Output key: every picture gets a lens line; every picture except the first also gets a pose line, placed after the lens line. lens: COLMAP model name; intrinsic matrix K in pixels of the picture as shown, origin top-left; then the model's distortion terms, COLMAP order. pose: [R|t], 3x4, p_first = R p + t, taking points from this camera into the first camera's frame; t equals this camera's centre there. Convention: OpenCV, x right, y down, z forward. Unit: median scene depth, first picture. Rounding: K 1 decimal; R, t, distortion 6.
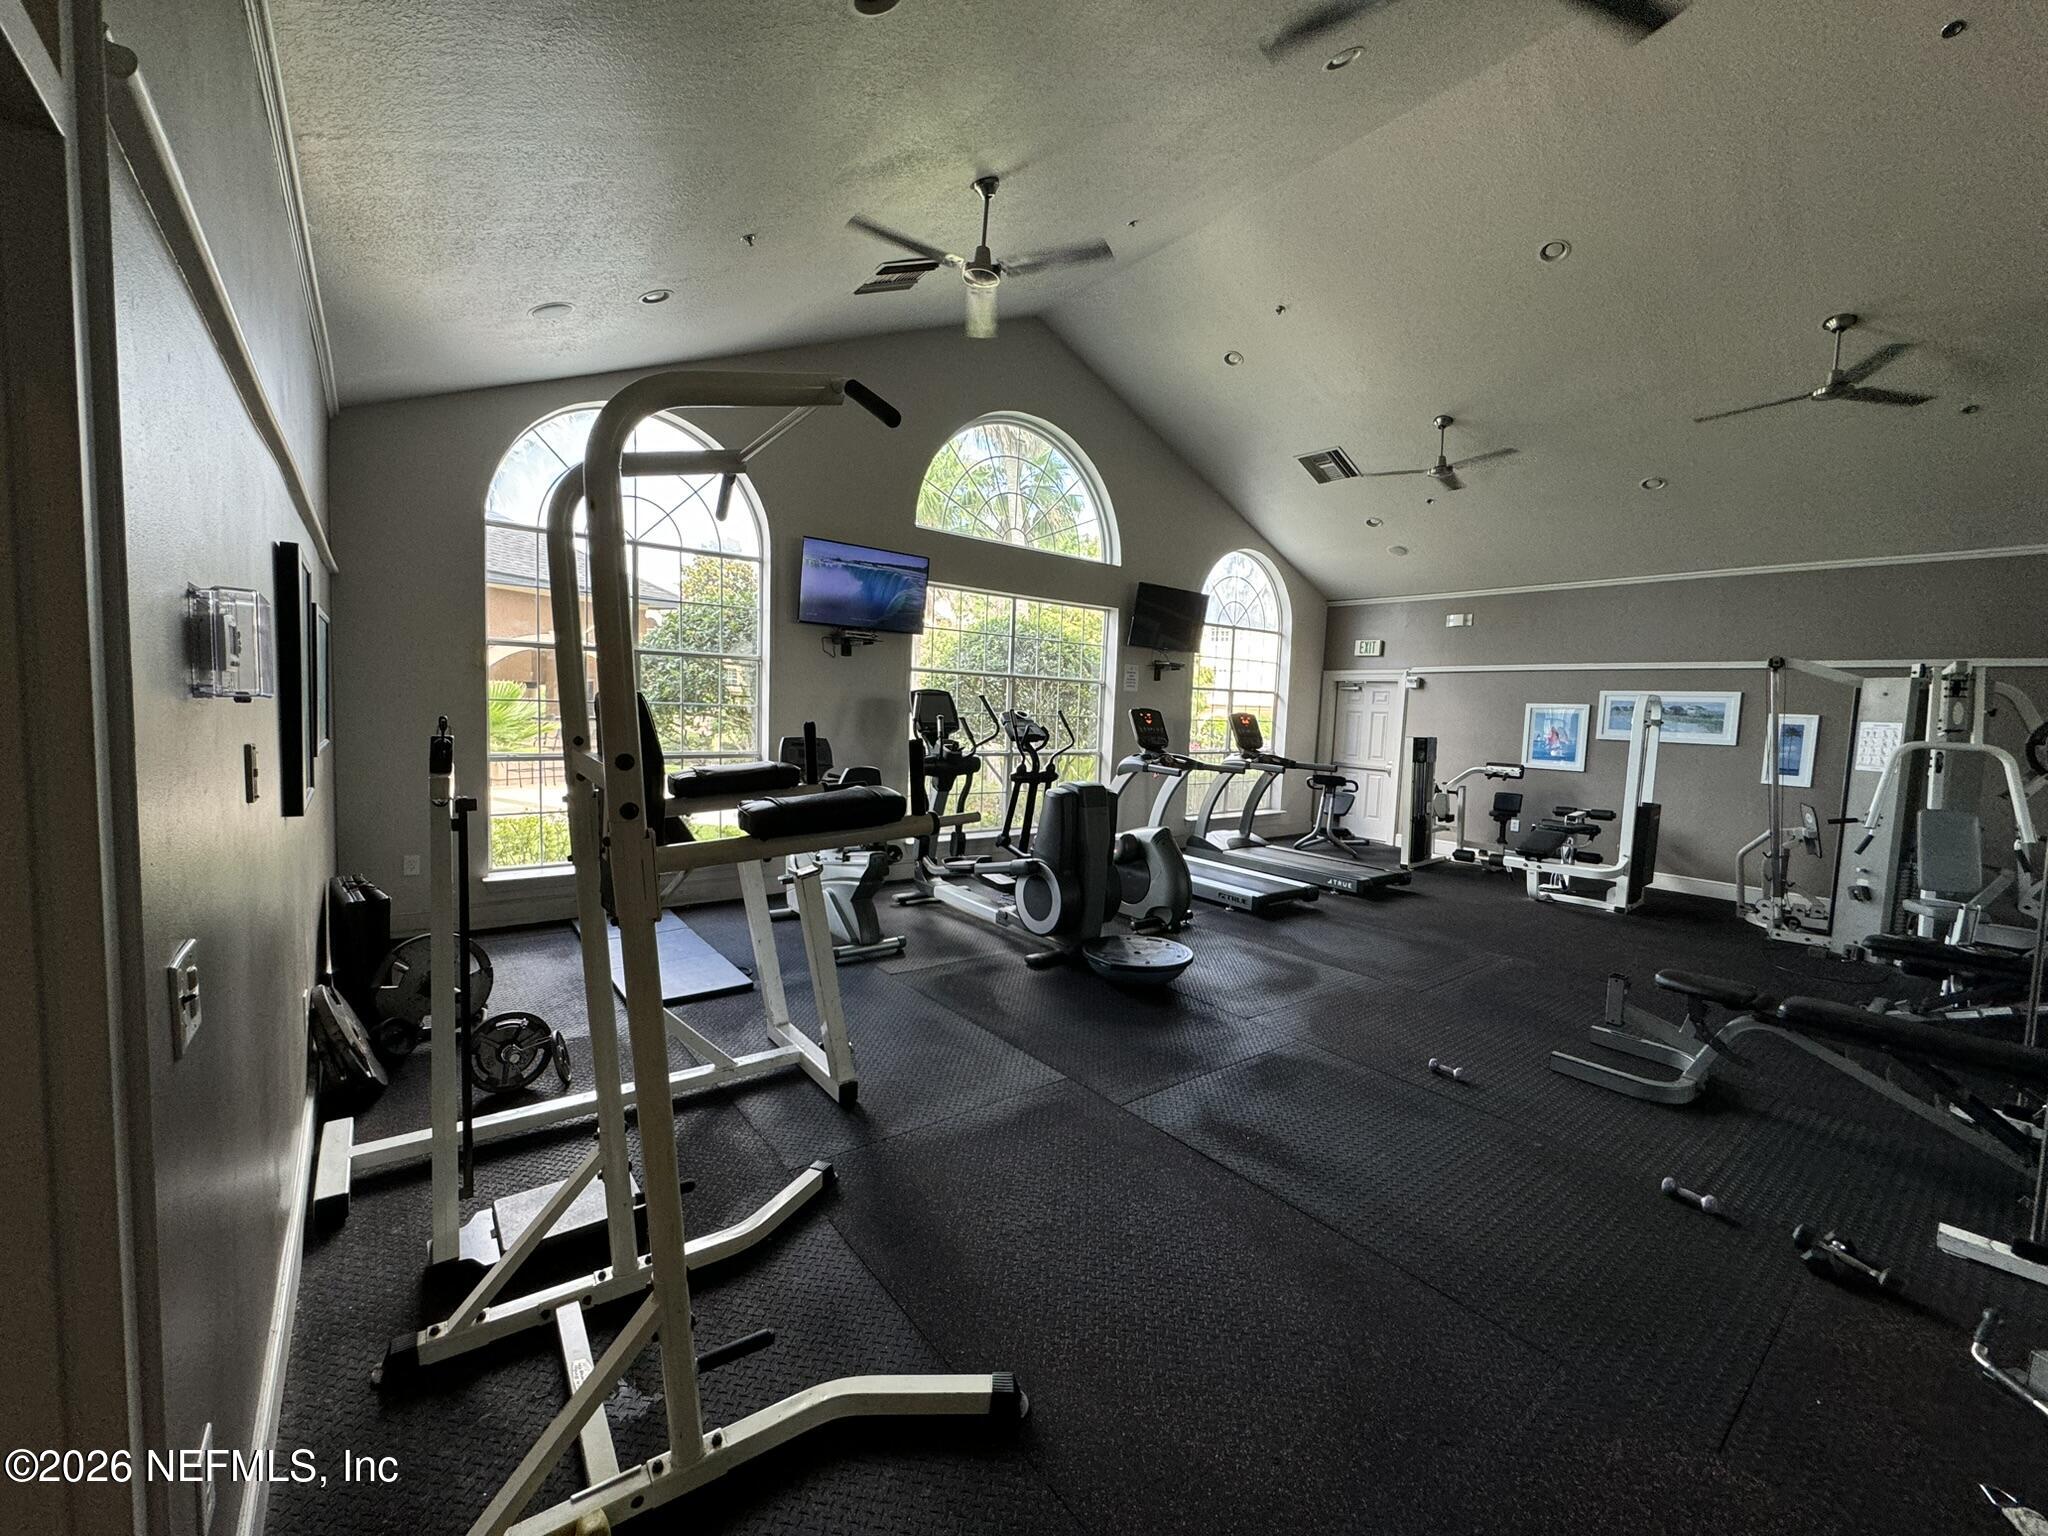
lens RADIAL K [[822.5, 0, 1024.0], [0, 822.5, 768.0], [0, 0, 1]] dist [-0.000777, -0.000101]
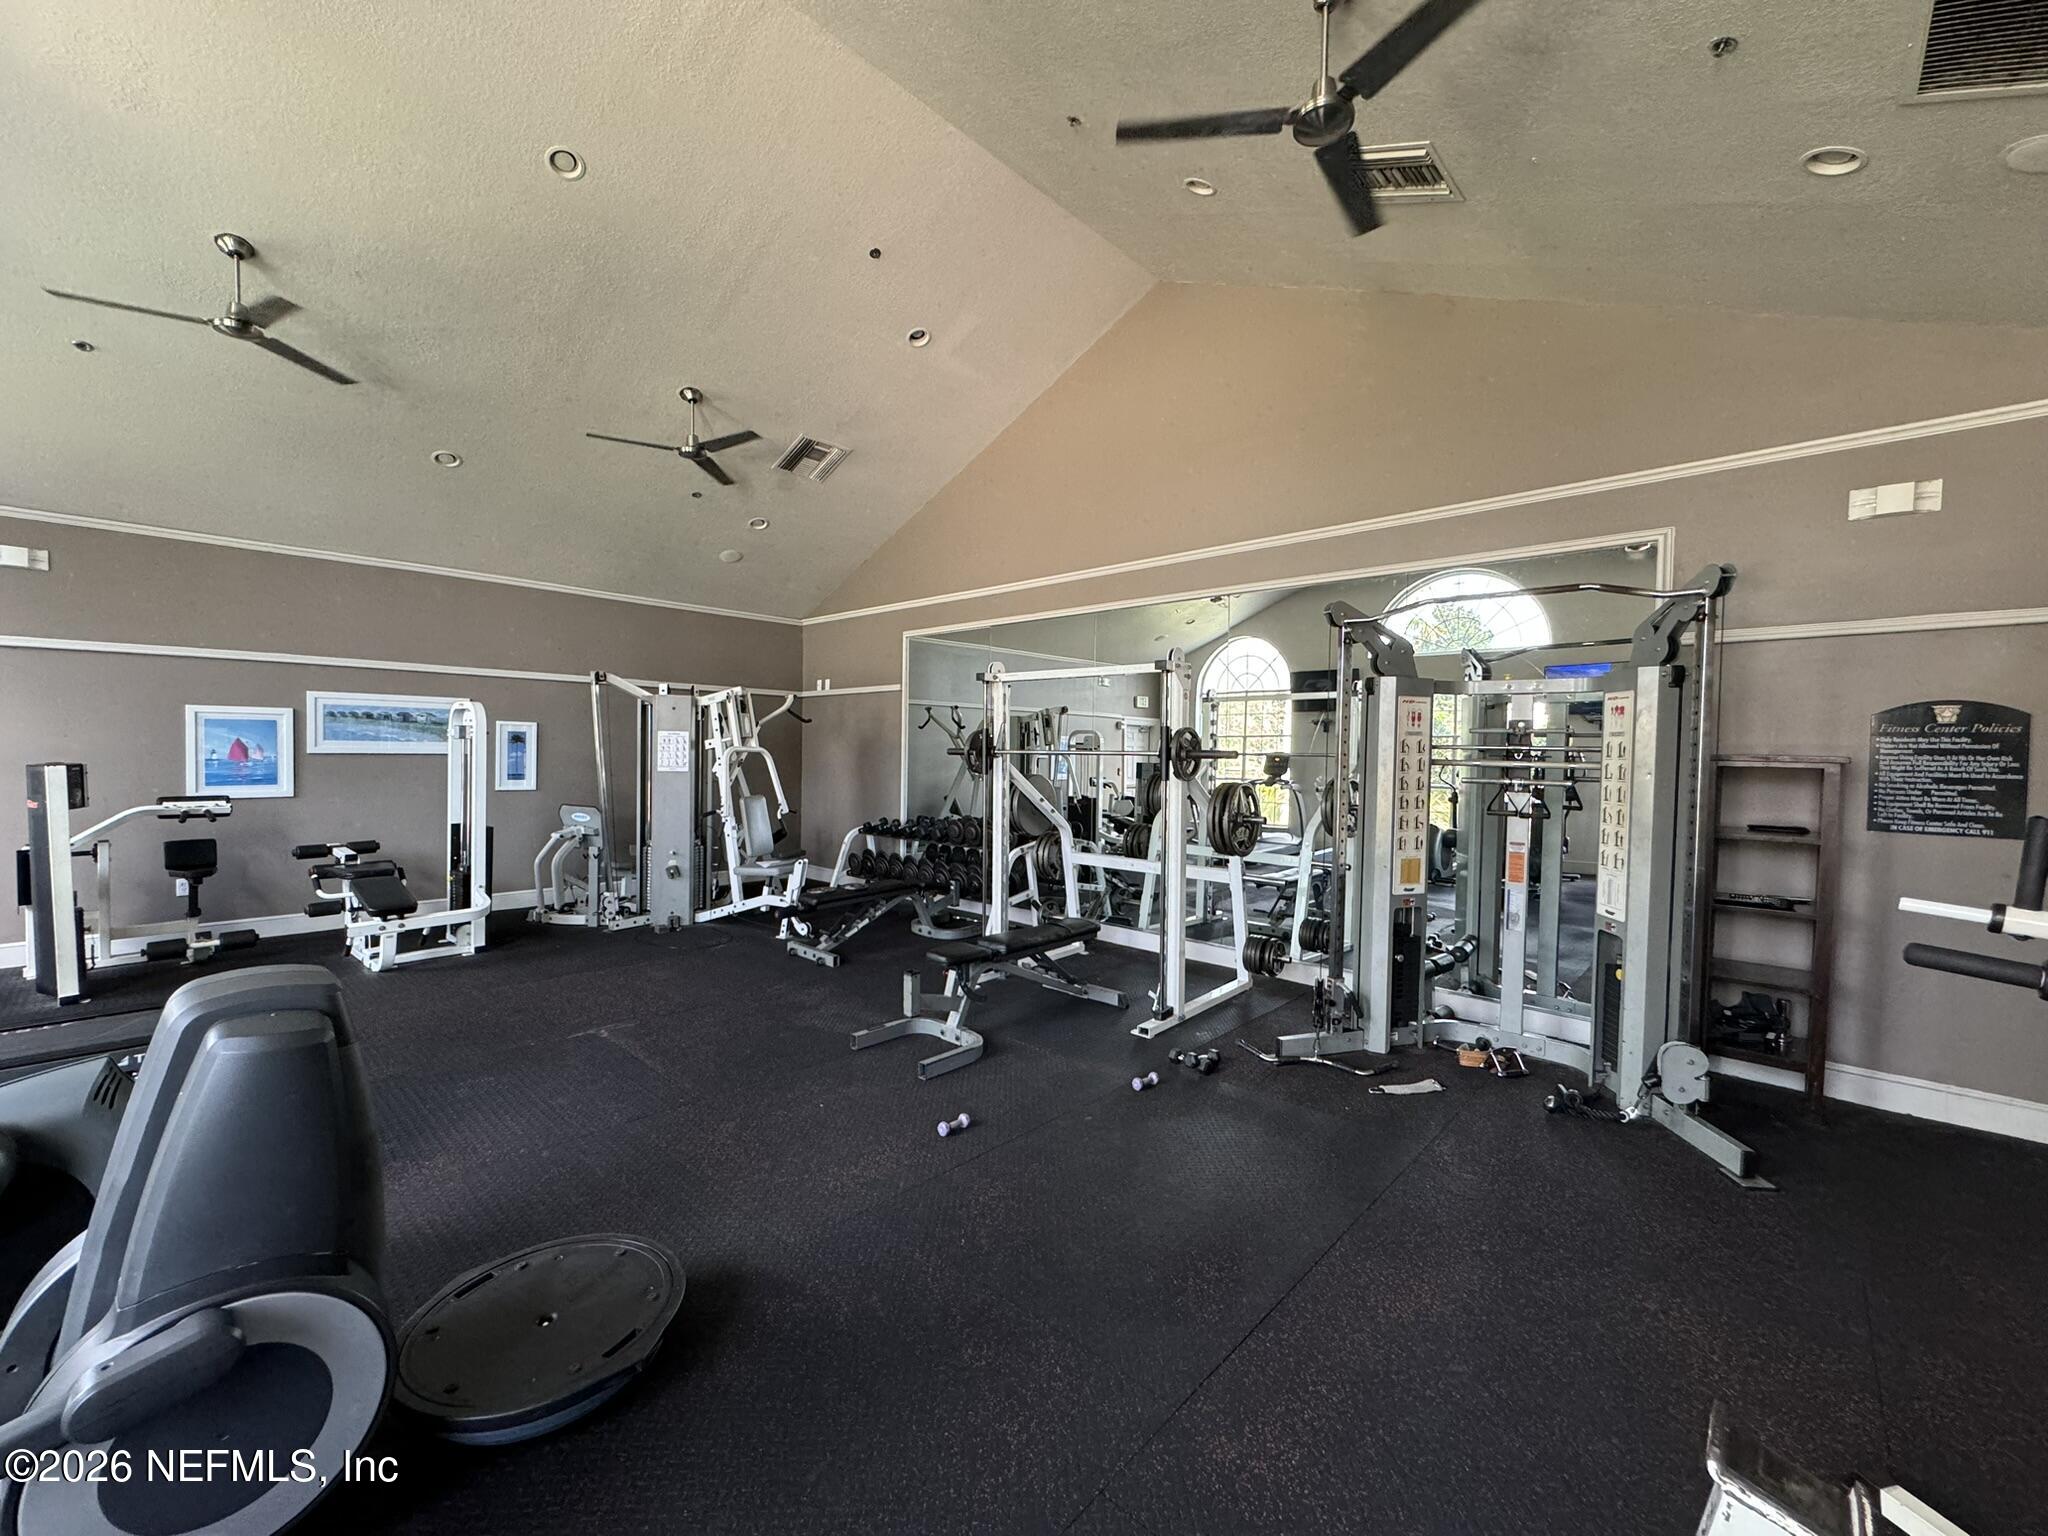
lens RADIAL K [[822.5, 0, 1024.0], [0, 822.5, 768.0], [0, 0, 1]] dist [-0.000777, -0.000101]
pose [[-0.145732, -0.064718, 0.987205, -0.204990], [0.051987, 0.995978, 0.072967, -0.051461], [-0.987957, 0.061956, -0.141782, 0.535824]]
